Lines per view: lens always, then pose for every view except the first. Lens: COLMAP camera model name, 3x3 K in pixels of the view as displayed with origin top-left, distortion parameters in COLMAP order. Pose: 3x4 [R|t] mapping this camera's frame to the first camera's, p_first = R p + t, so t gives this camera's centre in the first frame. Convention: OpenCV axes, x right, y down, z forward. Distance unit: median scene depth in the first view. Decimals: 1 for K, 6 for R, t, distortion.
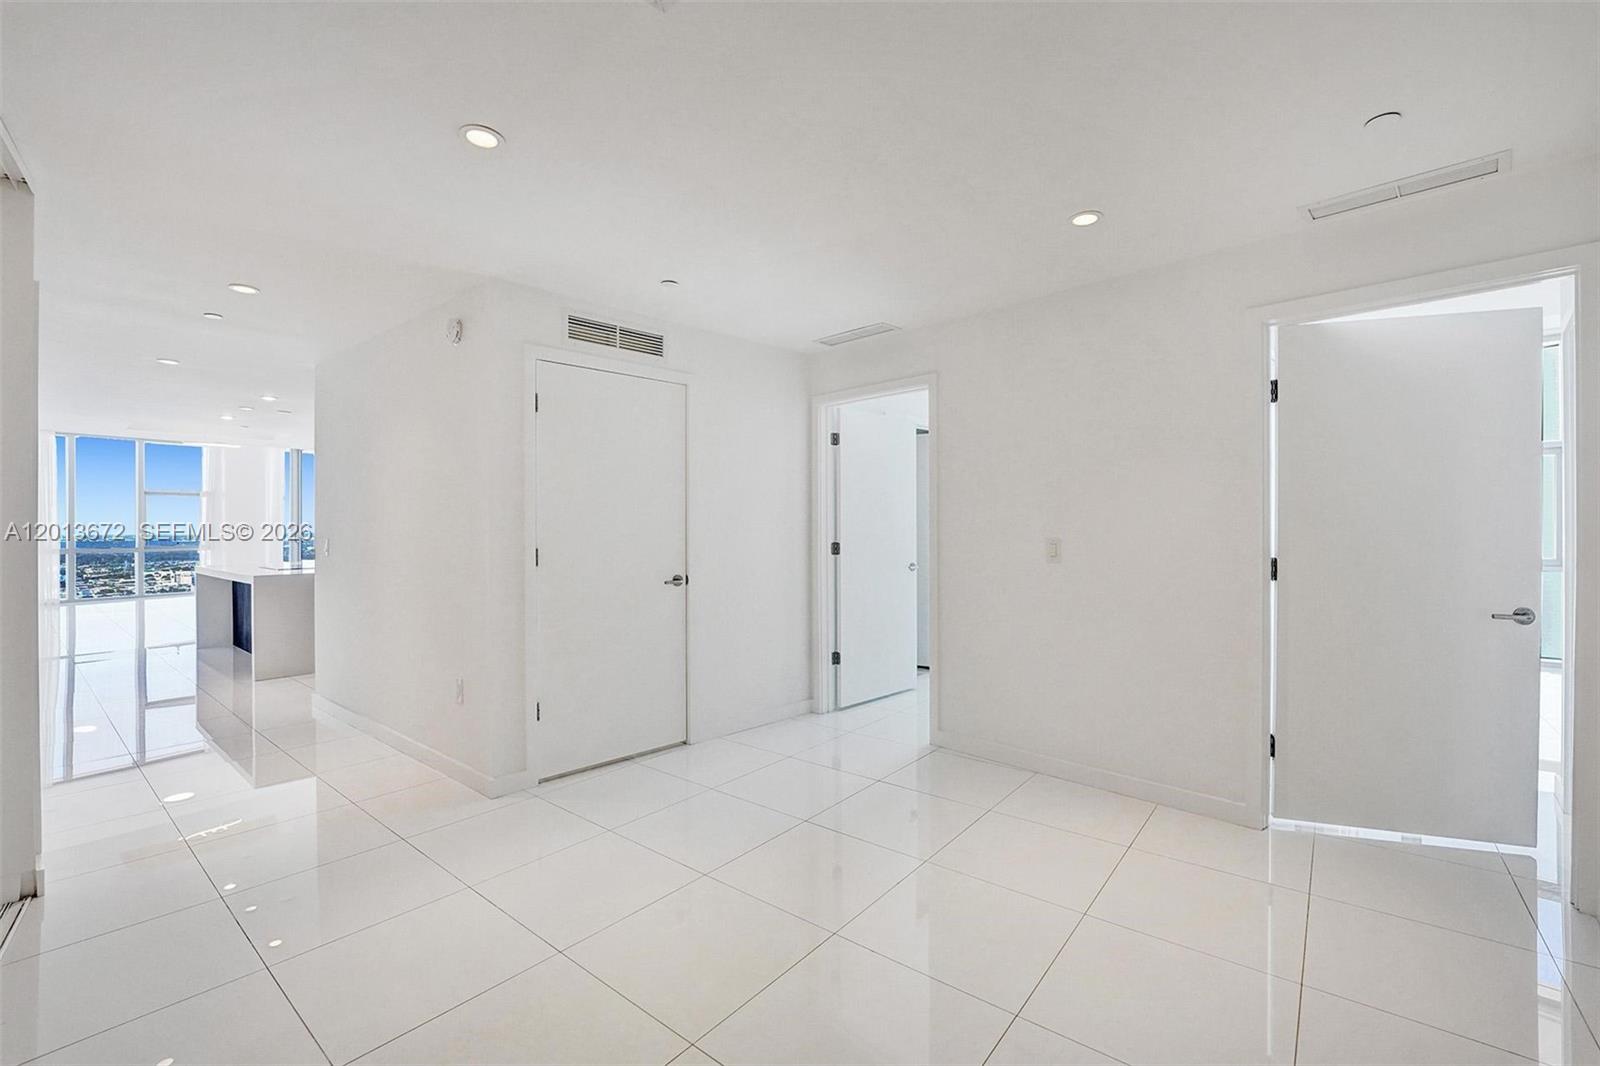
lens RADIAL K [[676.5, 0, 825.8], [0, 676.5, 533.7], [0, 0, 1]] dist [-0.024248, 0.001000]
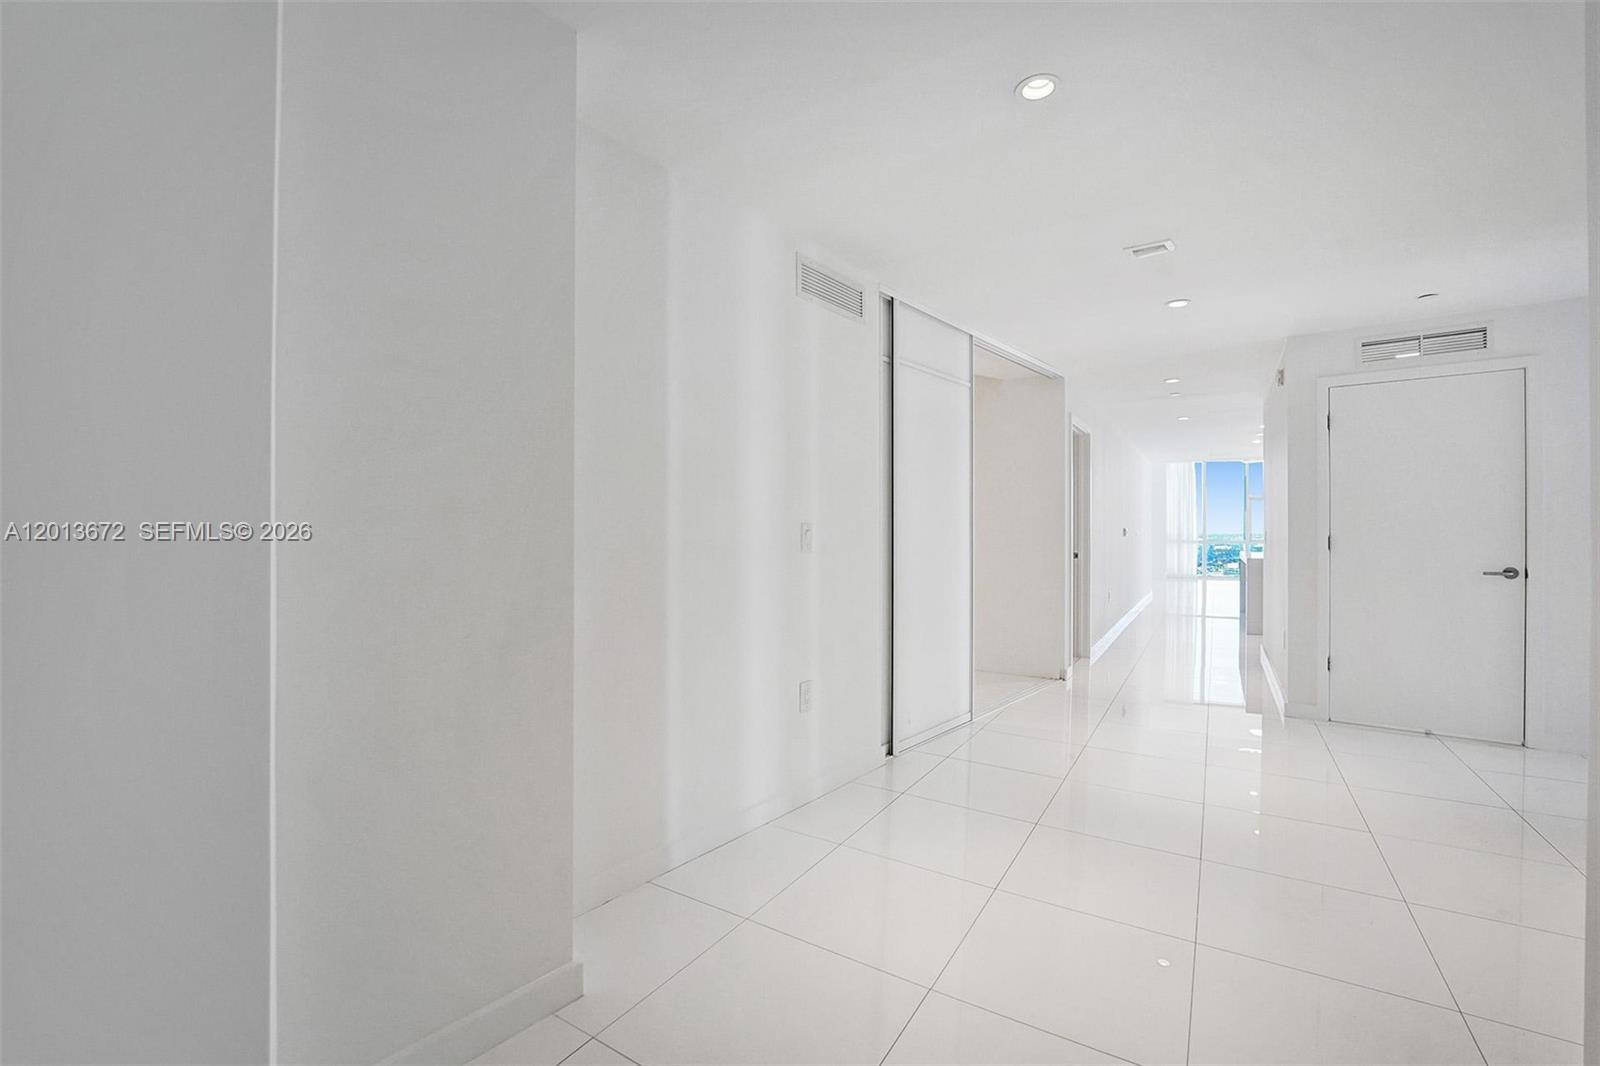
lens RADIAL K [[676.5, 0, 796.5], [0, 676.5, 528.1], [0, 0, 1]] dist [-0.024248, 0.001000]
pose [[0.103594, 0.002683, -0.994616, 0.627306], [-0.013704, 0.999905, 0.001270, 0.017730], [0.994525, 0.013498, 0.103621, -0.123697]]
